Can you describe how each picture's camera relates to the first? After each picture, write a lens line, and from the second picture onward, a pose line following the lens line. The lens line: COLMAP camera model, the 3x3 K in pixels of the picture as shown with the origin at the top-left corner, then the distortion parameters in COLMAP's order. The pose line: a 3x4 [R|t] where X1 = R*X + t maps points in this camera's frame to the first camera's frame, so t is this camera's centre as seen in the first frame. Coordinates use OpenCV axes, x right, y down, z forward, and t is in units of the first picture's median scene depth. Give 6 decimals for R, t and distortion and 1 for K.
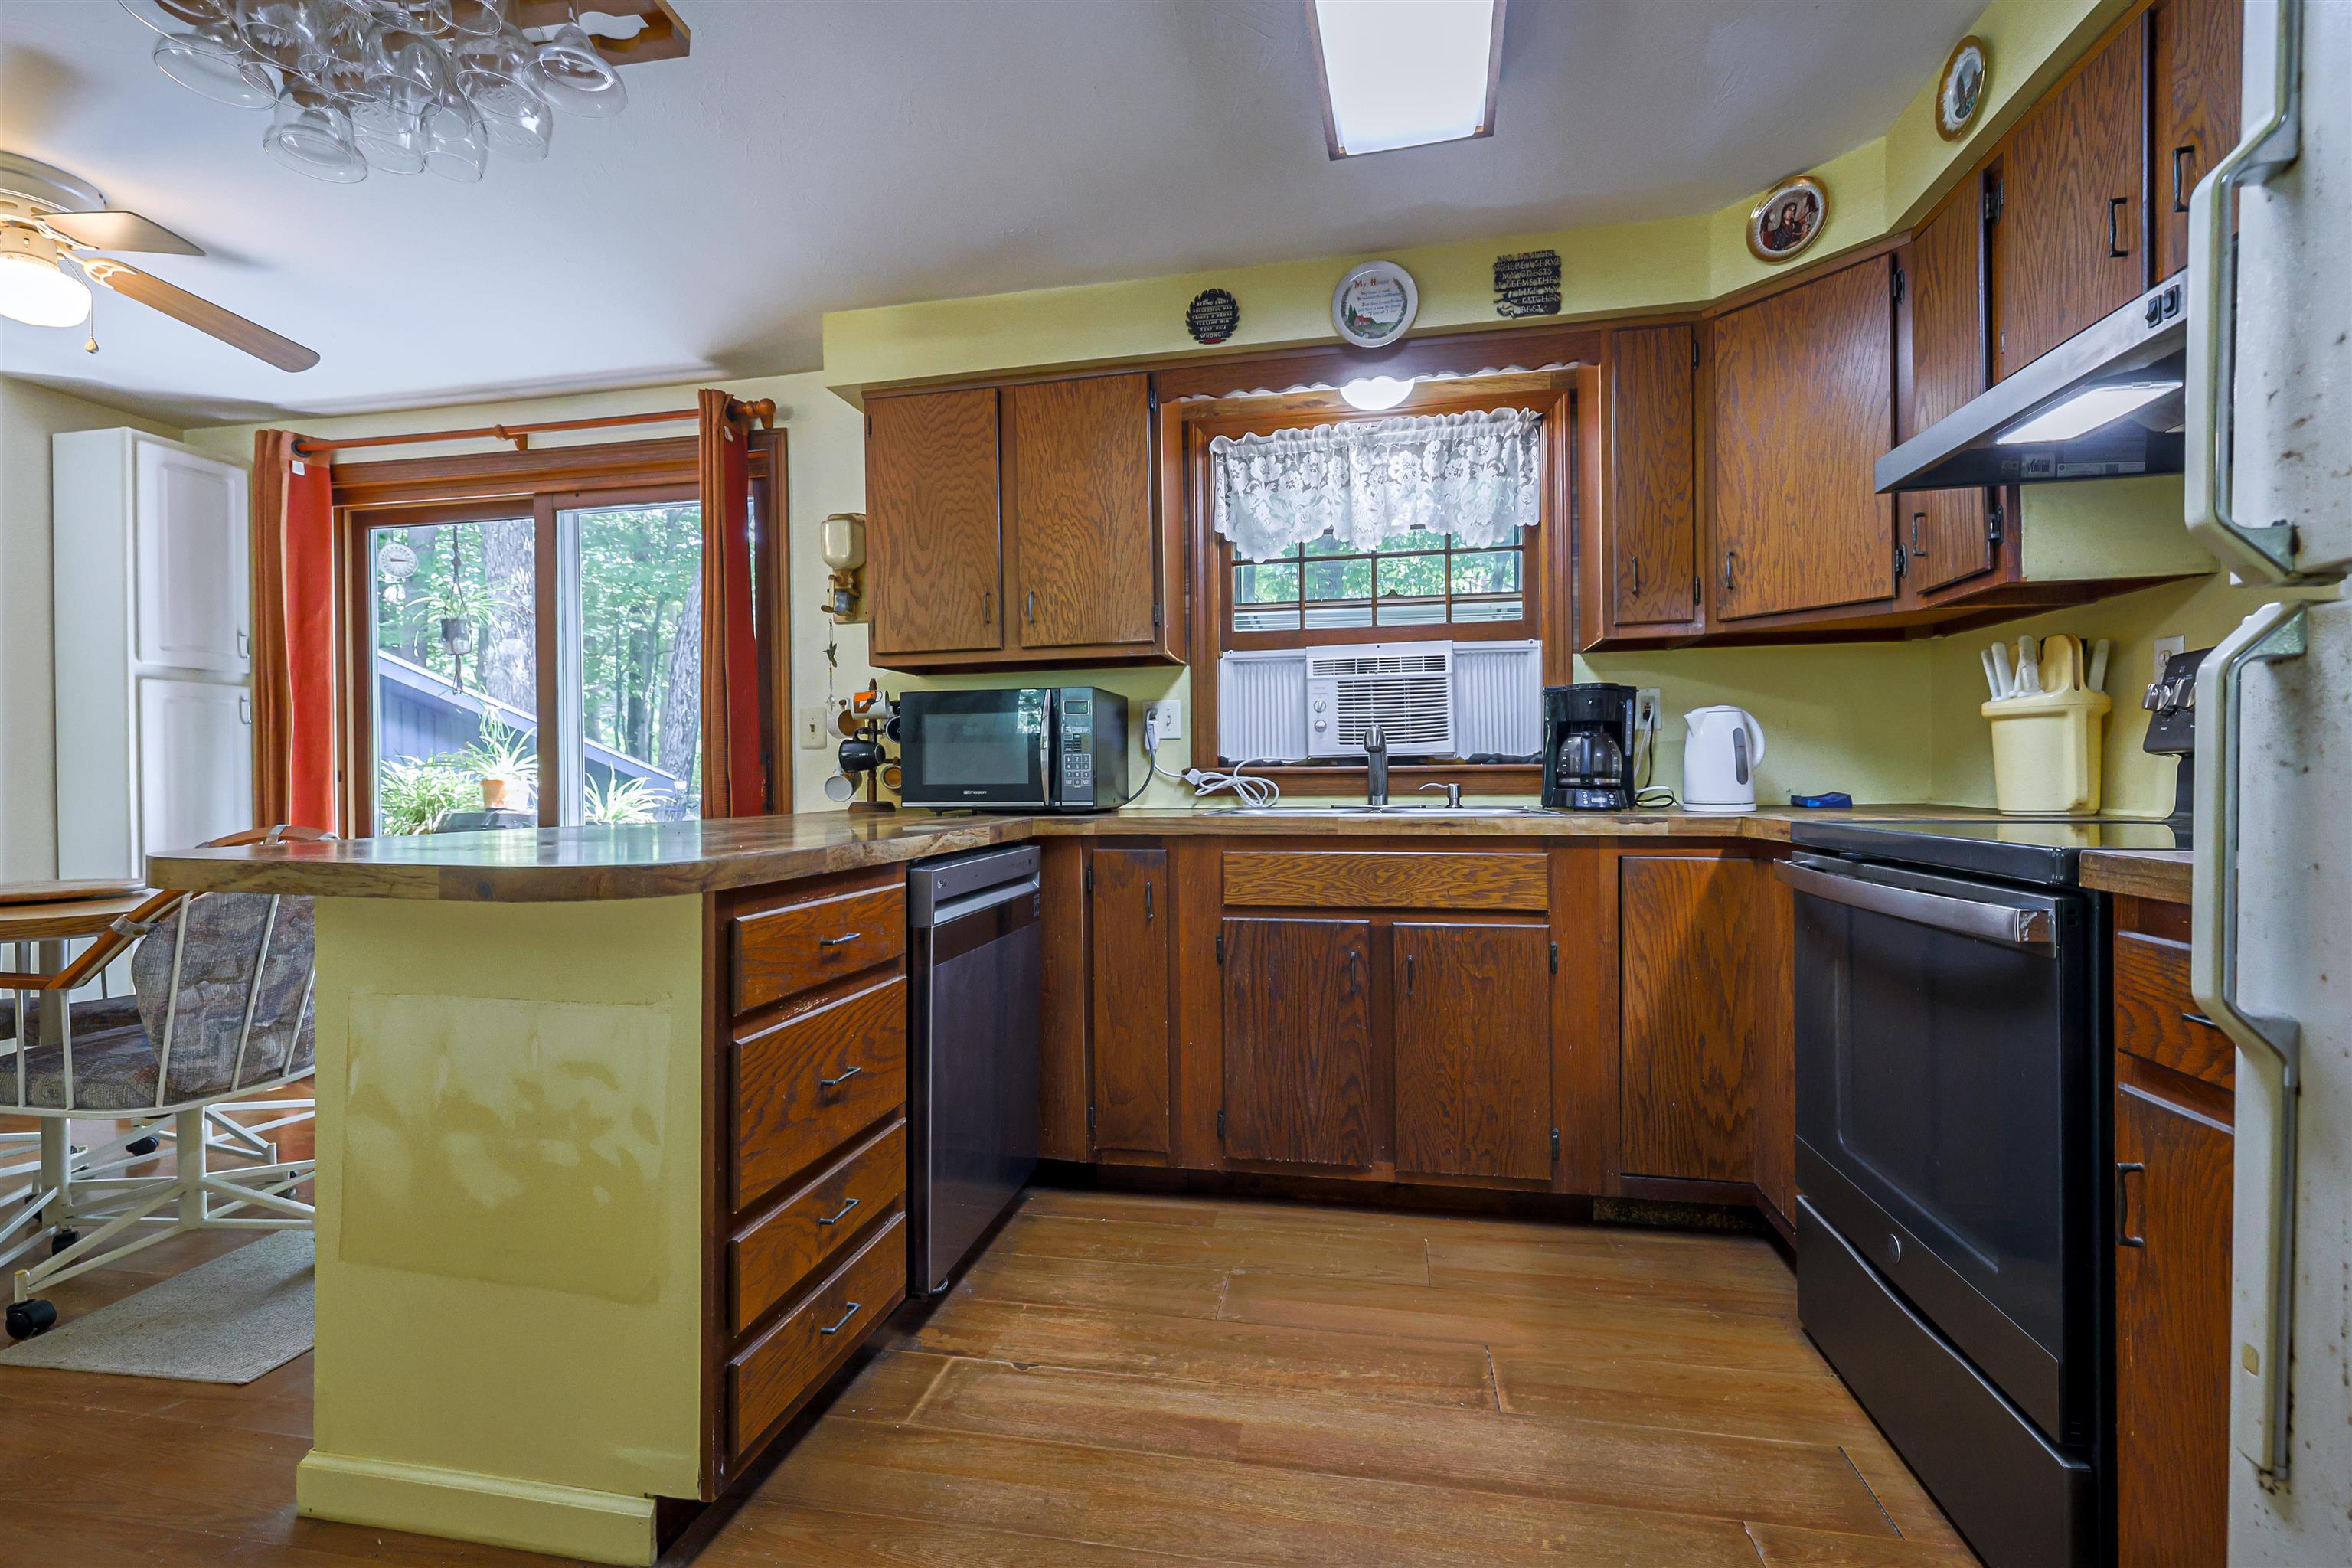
lens RADIAL K [[1056.3, 0, 1157.1], [0, 1056.3, 779.3], [0, 0, 1]] dist [-0.000562, -0.000434]
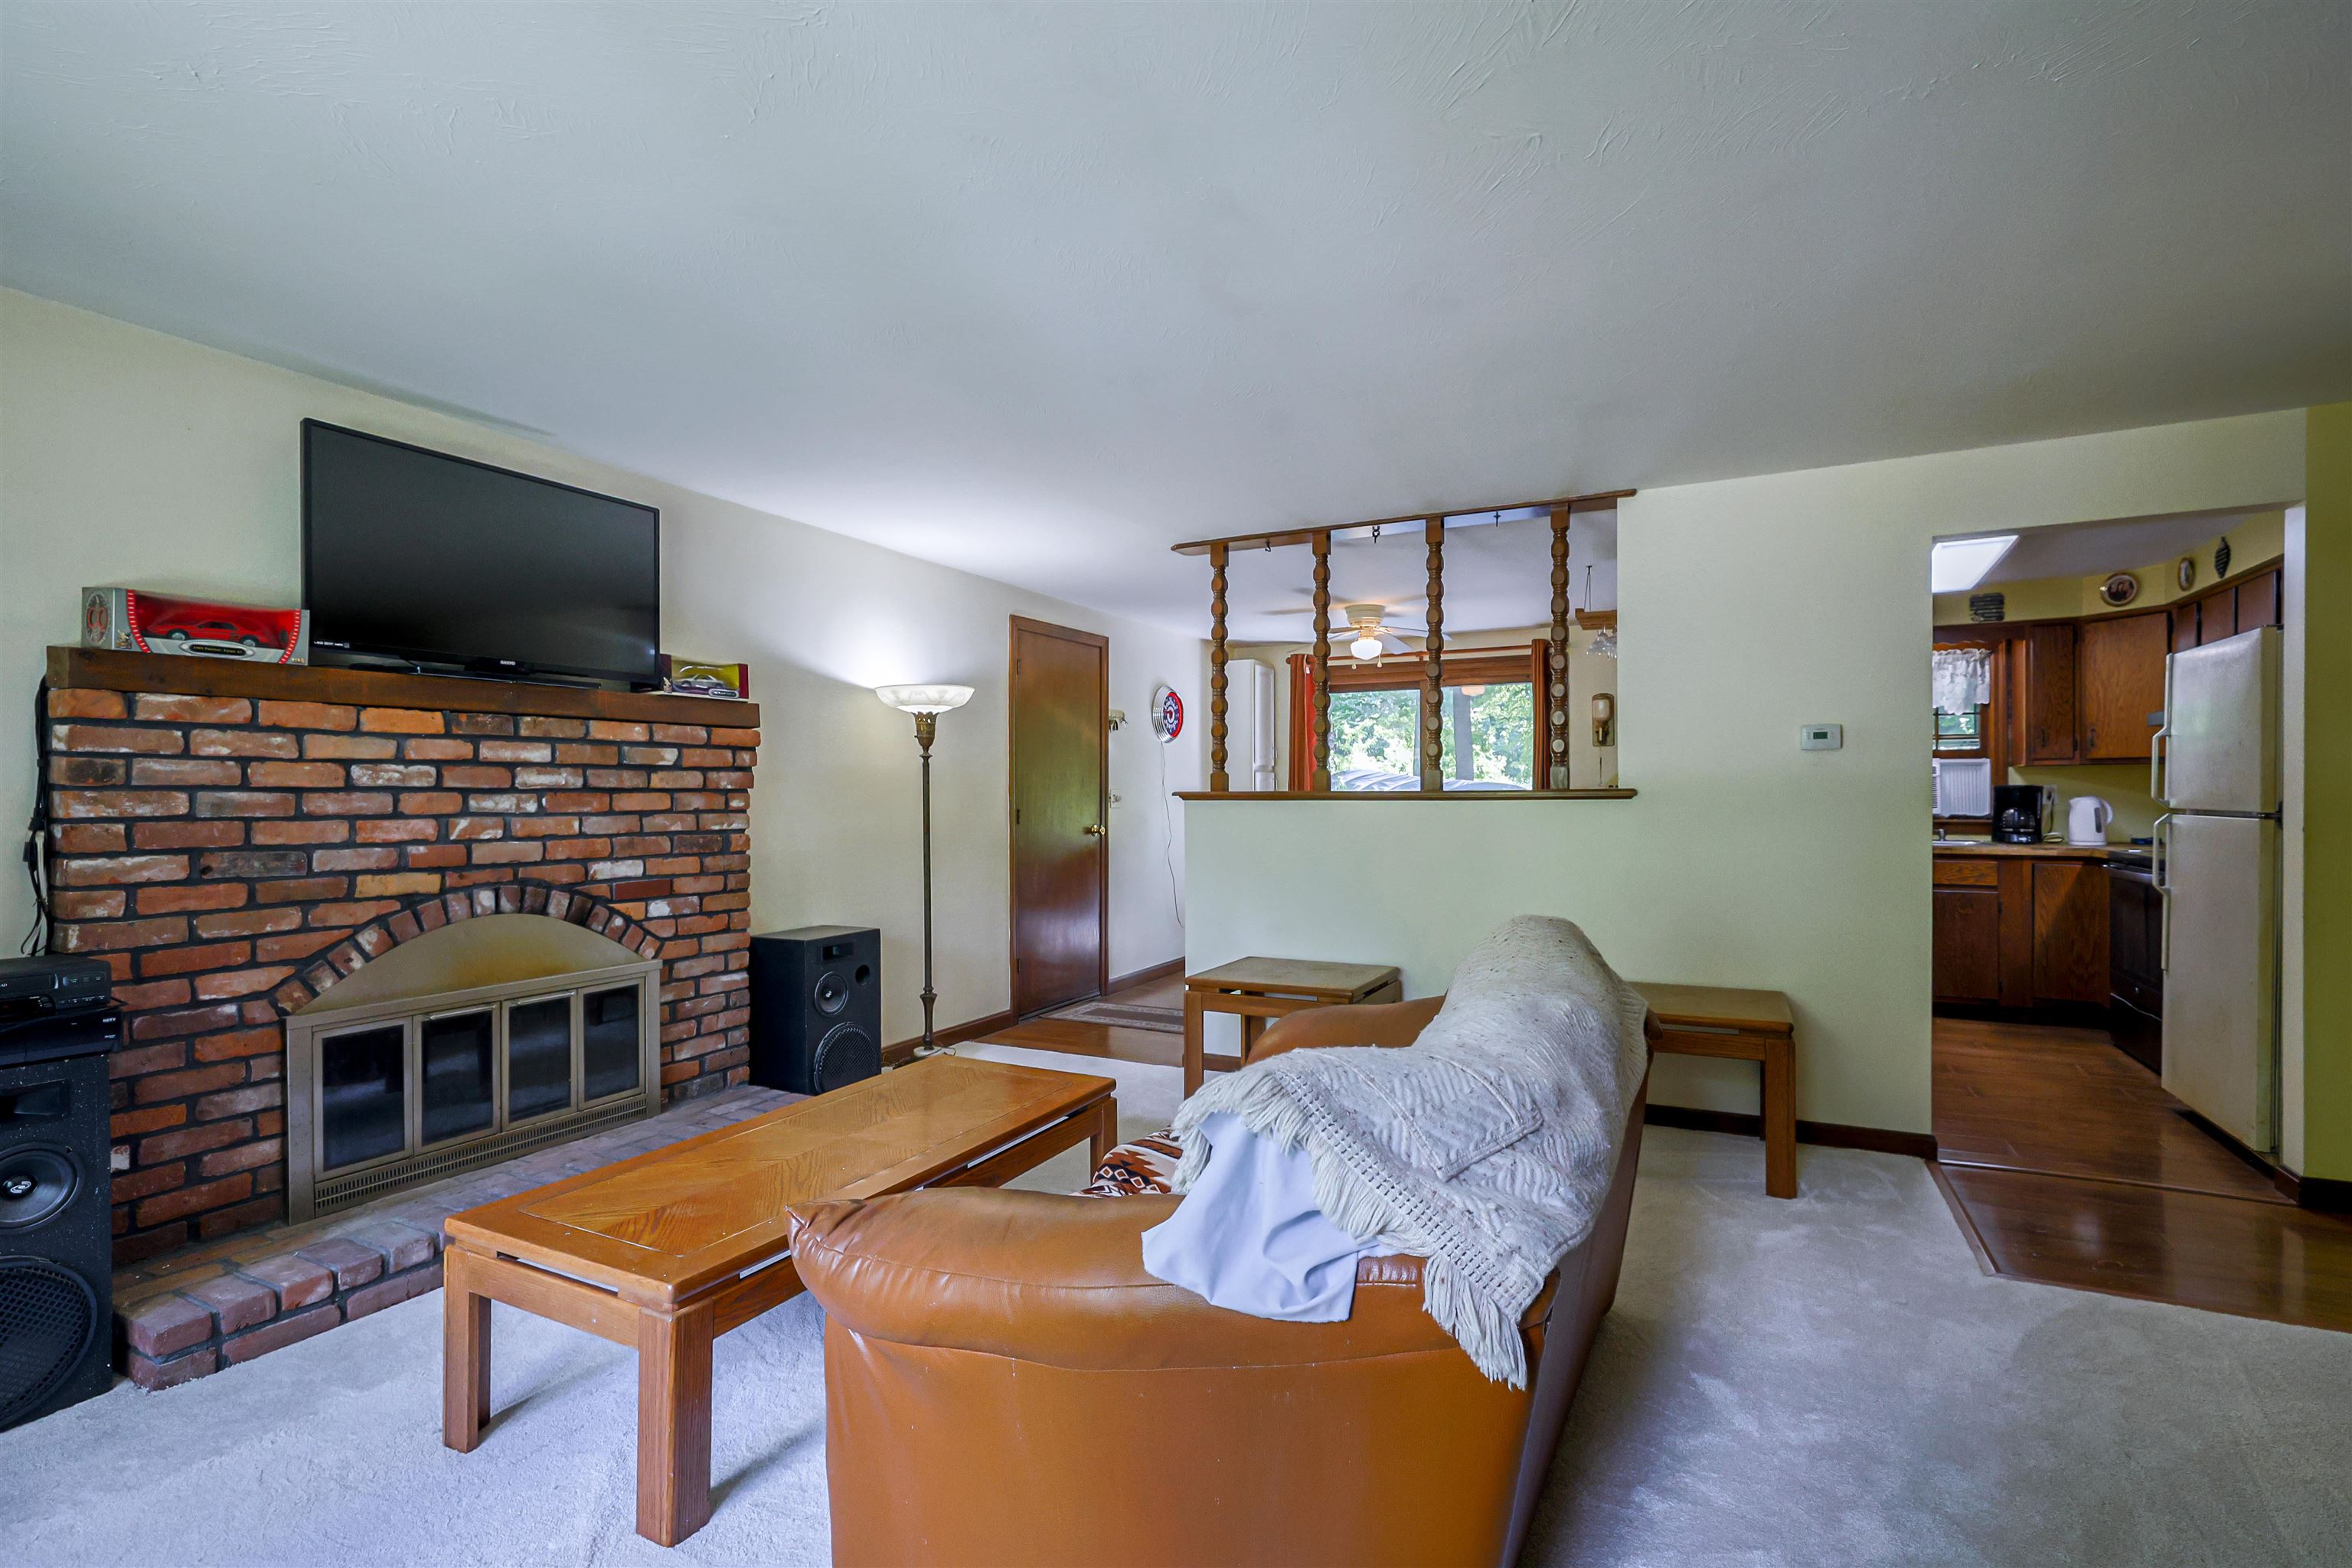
lens RADIAL K [[1056.3, 0, 1189.0], [0, 1056.3, 793.8], [0, 0, 1]] dist [-0.000562, -0.000434]
pose [[0.964213, 0.005803, -0.265066, -0.597107], [-0.005073, 0.999981, 0.003439, -0.064811], [0.265081, -0.001971, 0.964224, -1.401467]]
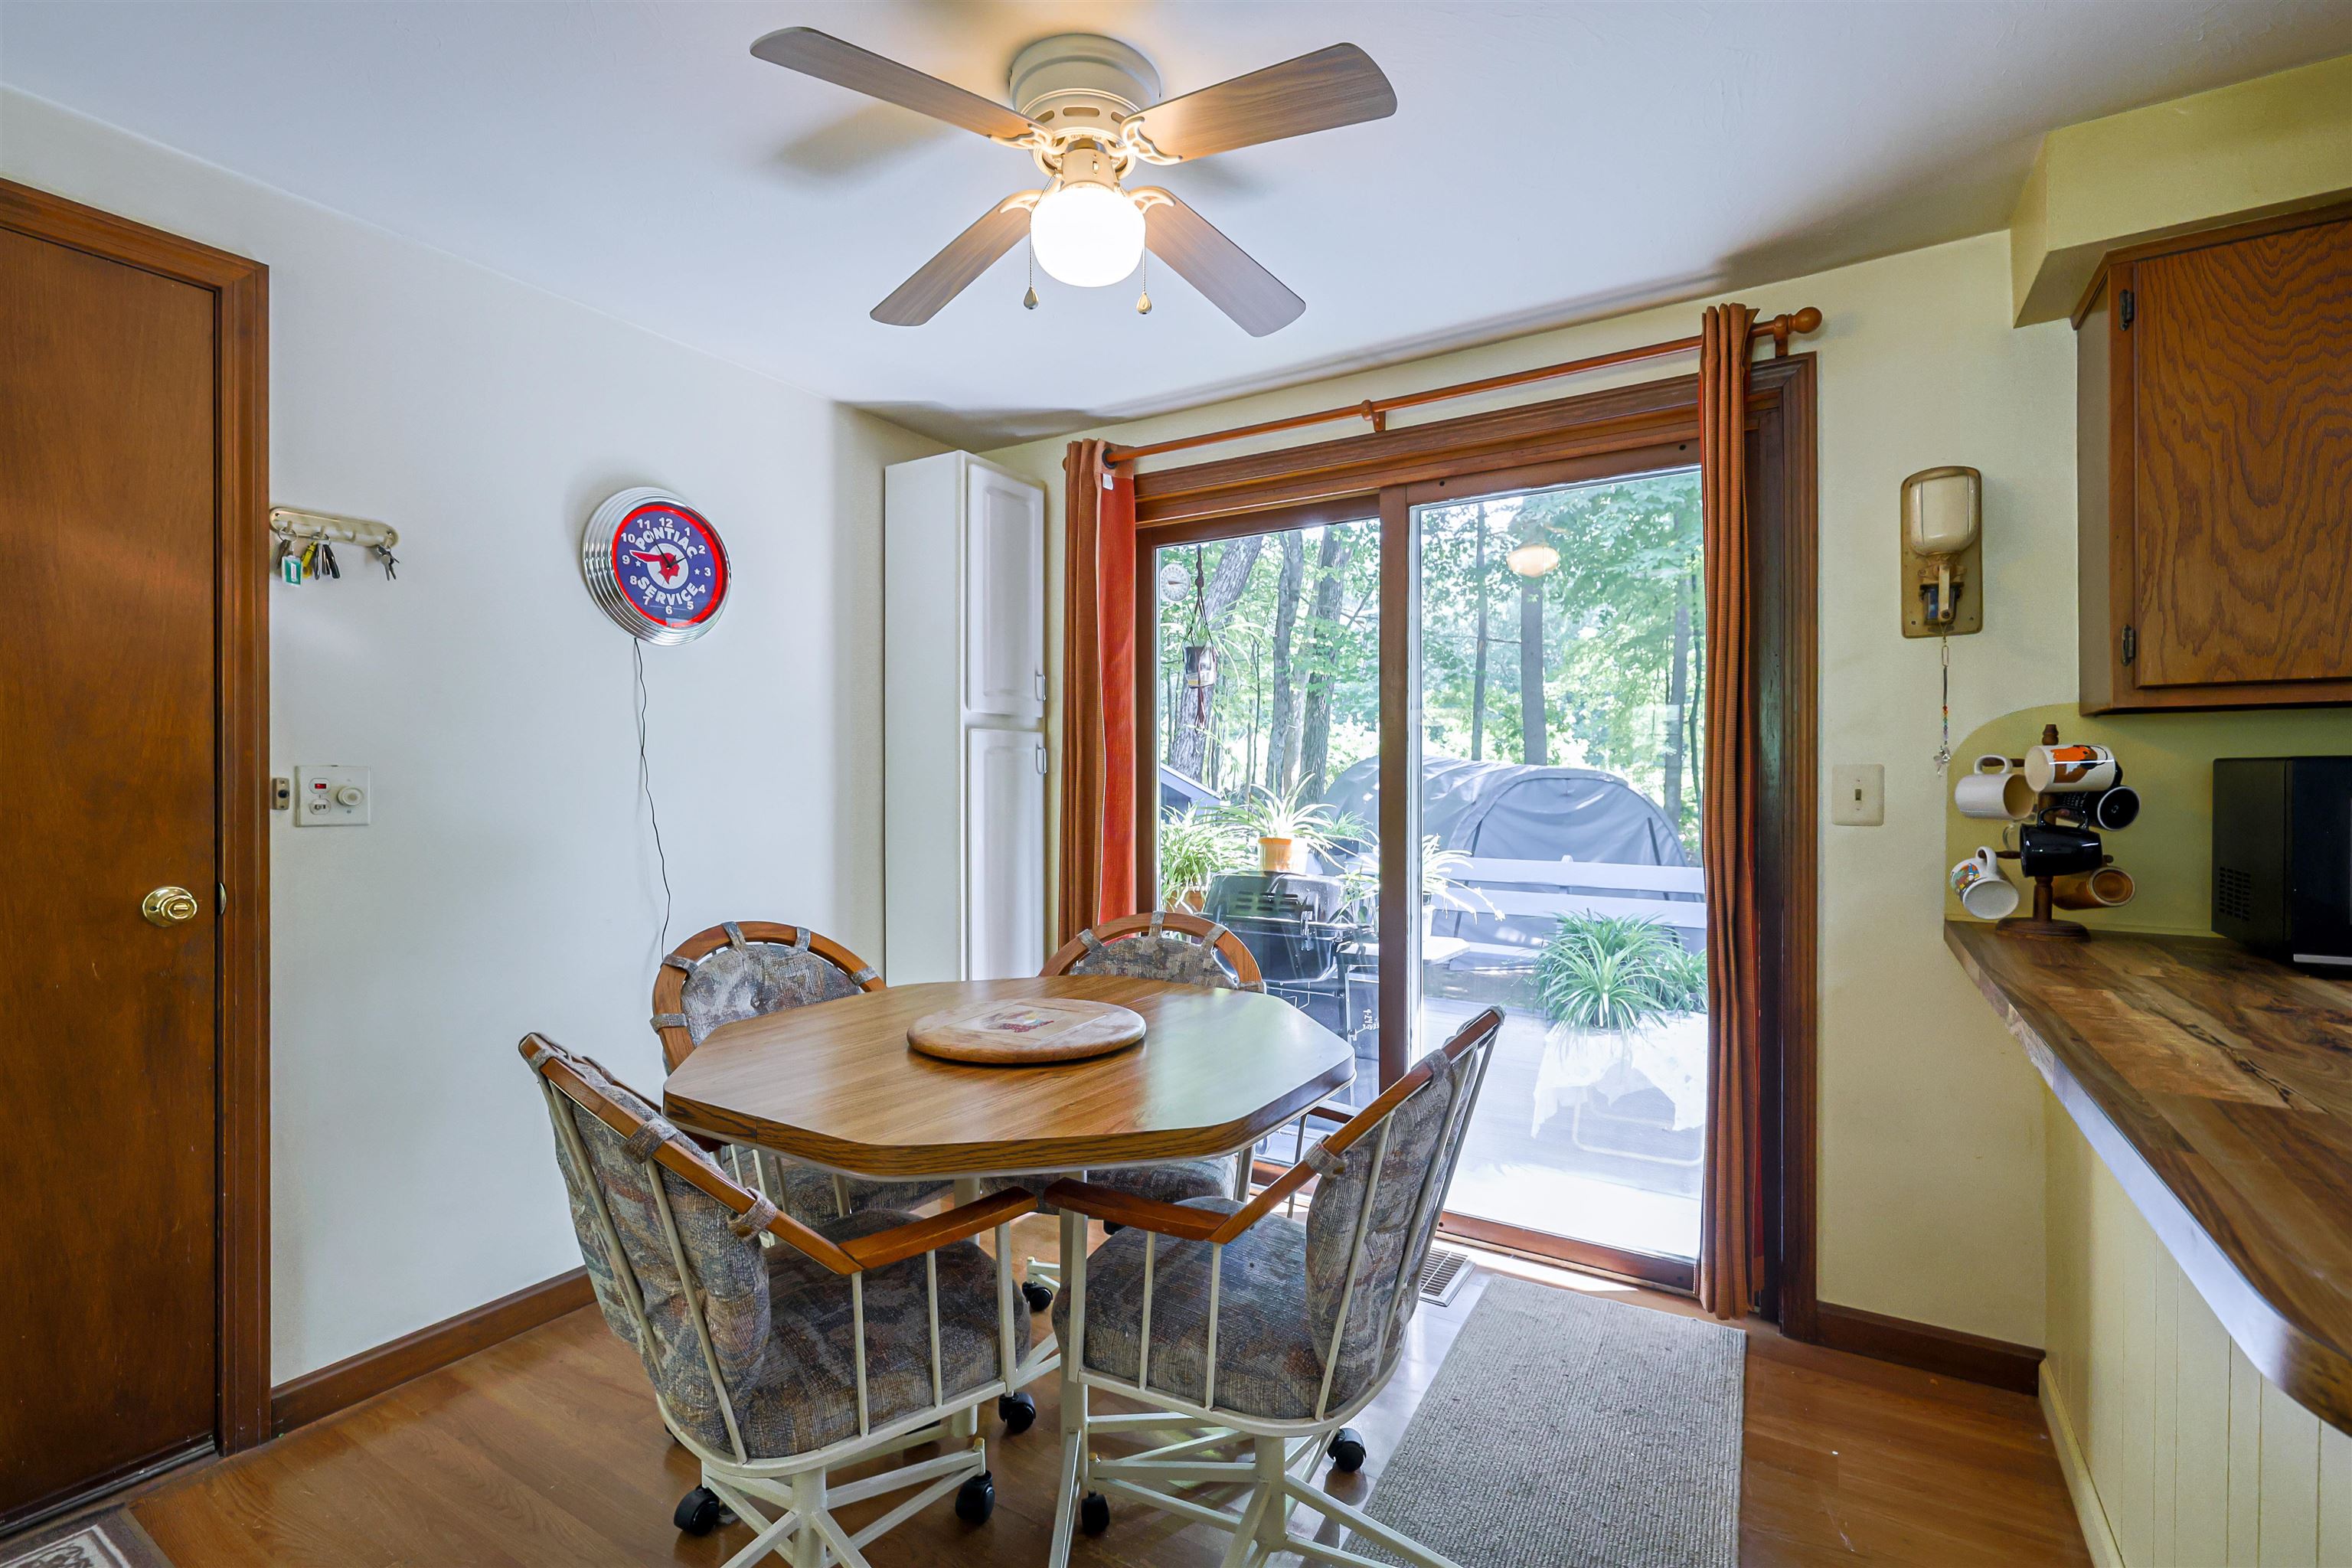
lens RADIAL K [[1056.3, 0, 1164.5], [0, 1056.3, 784.6], [0, 0, 1]] dist [-0.000562, -0.000434]
pose [[0.937492, 0.009406, -0.347879, -0.581585], [-0.008055, 0.999953, 0.005331, -0.063304], [0.347913, -0.002196, 0.937524, 0.251011]]
